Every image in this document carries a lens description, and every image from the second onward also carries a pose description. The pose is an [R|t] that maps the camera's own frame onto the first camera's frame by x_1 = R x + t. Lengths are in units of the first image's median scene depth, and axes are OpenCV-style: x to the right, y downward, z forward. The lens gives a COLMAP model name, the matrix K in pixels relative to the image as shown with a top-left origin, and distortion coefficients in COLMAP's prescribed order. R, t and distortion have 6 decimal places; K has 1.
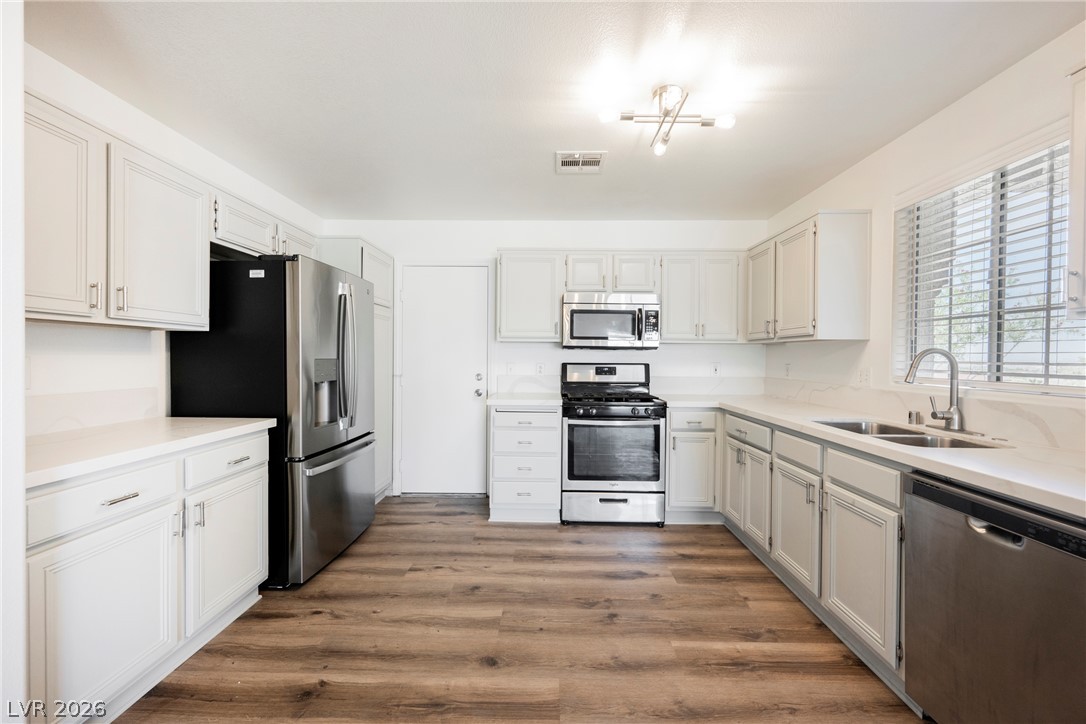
lens RADIAL K [[429.3, 0, 543.0], [0, 429.3, 362.0], [0, 0, 1]] dist [-0.000416, -0.000067]
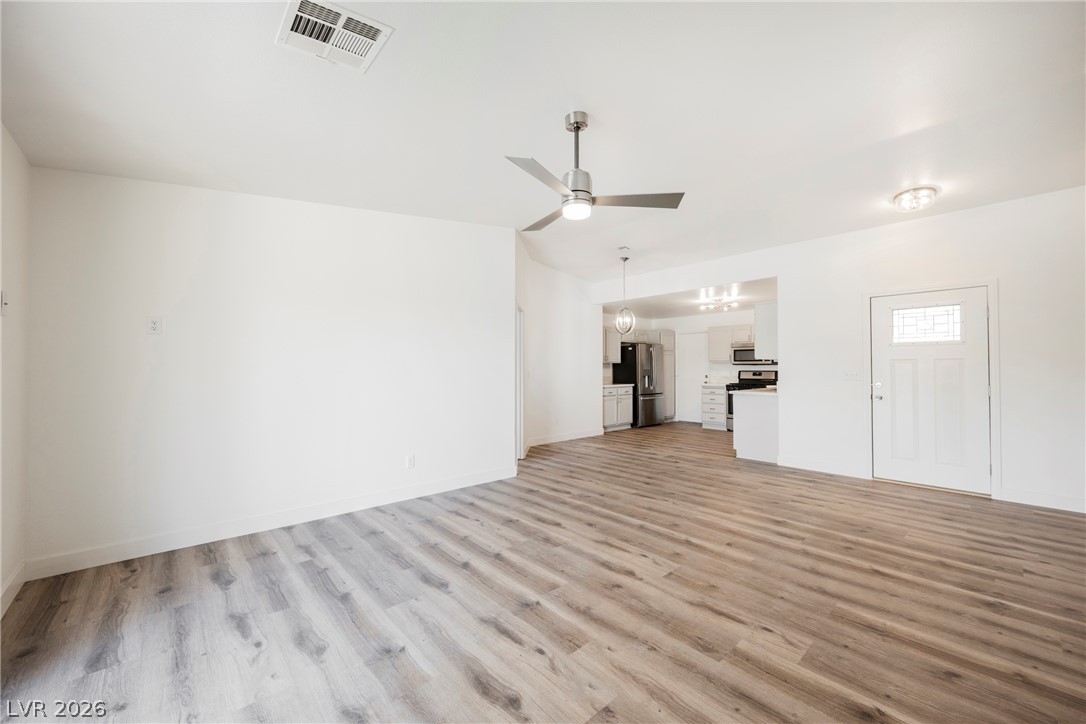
lens RADIAL K [[420.9, 0, 543.0], [0, 420.9, 362.0], [0, 0, 1]] dist [-0.000031, -0.000108]
pose [[0.682550, -0.016923, -0.730643, 1.463616], [-0.003450, 0.999646, -0.026376, 0.026720], [0.730831, 0.020524, 0.682250, -2.024520]]
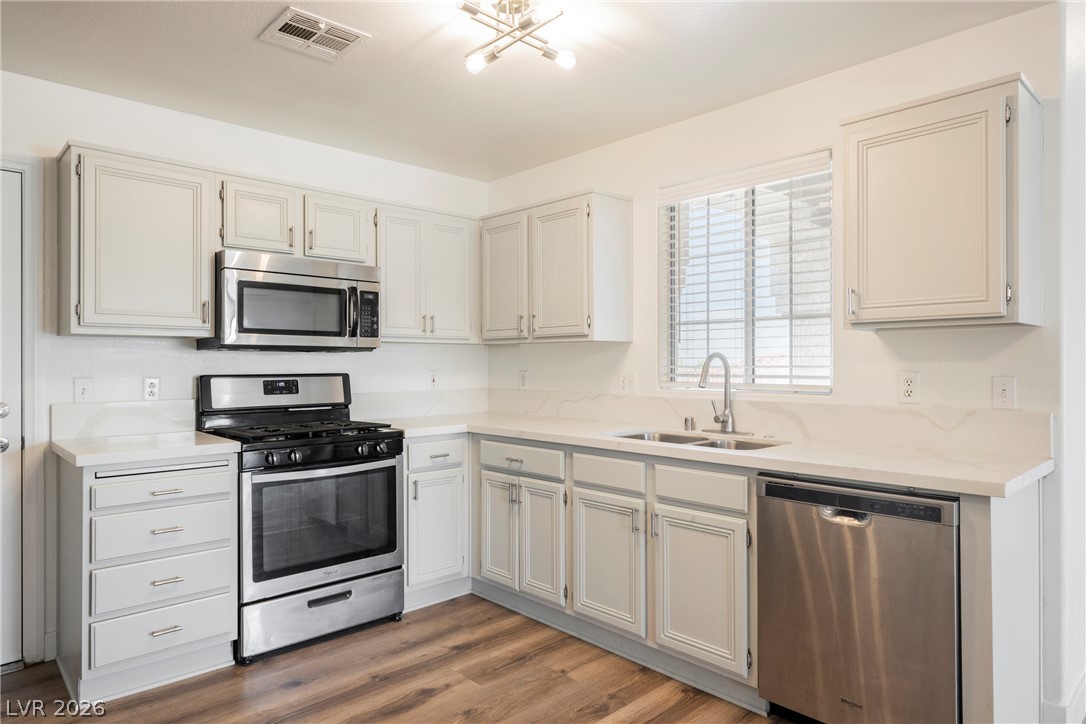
lens RADIAL K [[659.2, 0, 543.0], [0, 659.2, 362.0], [0, 0, 1]] dist [0.002945, 0.000526]
pose [[0.715856, -0.007767, 0.698205, -0.329662], [0.015609, 0.999866, -0.004881, -0.005701], [-0.698074, 0.014392, 0.715881, 0.135321]]
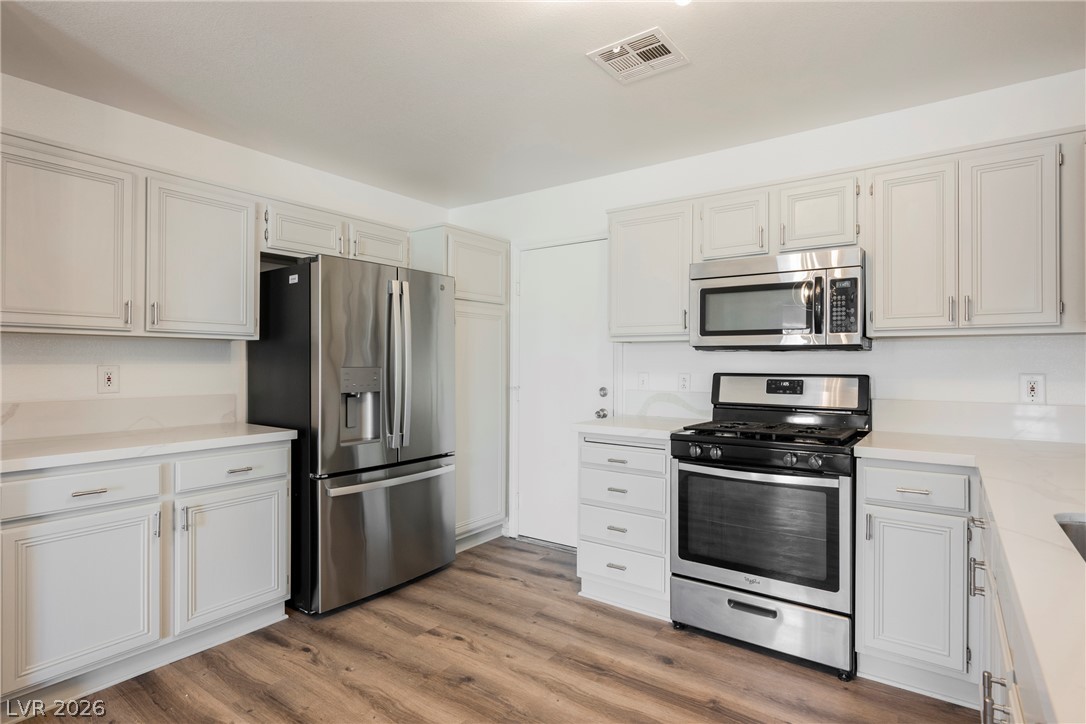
lens RADIAL K [[557.4, 0, 545.5], [0, 557.4, 361.5], [0, 0, 1]] dist [0.000020, 0.000180]
pose [[0.823890, -0.006300, -0.566715, 0.442579], [-0.002761, 0.999882, -0.015129, -0.002355], [0.566743, 0.014030, 0.823775, 0.252591]]
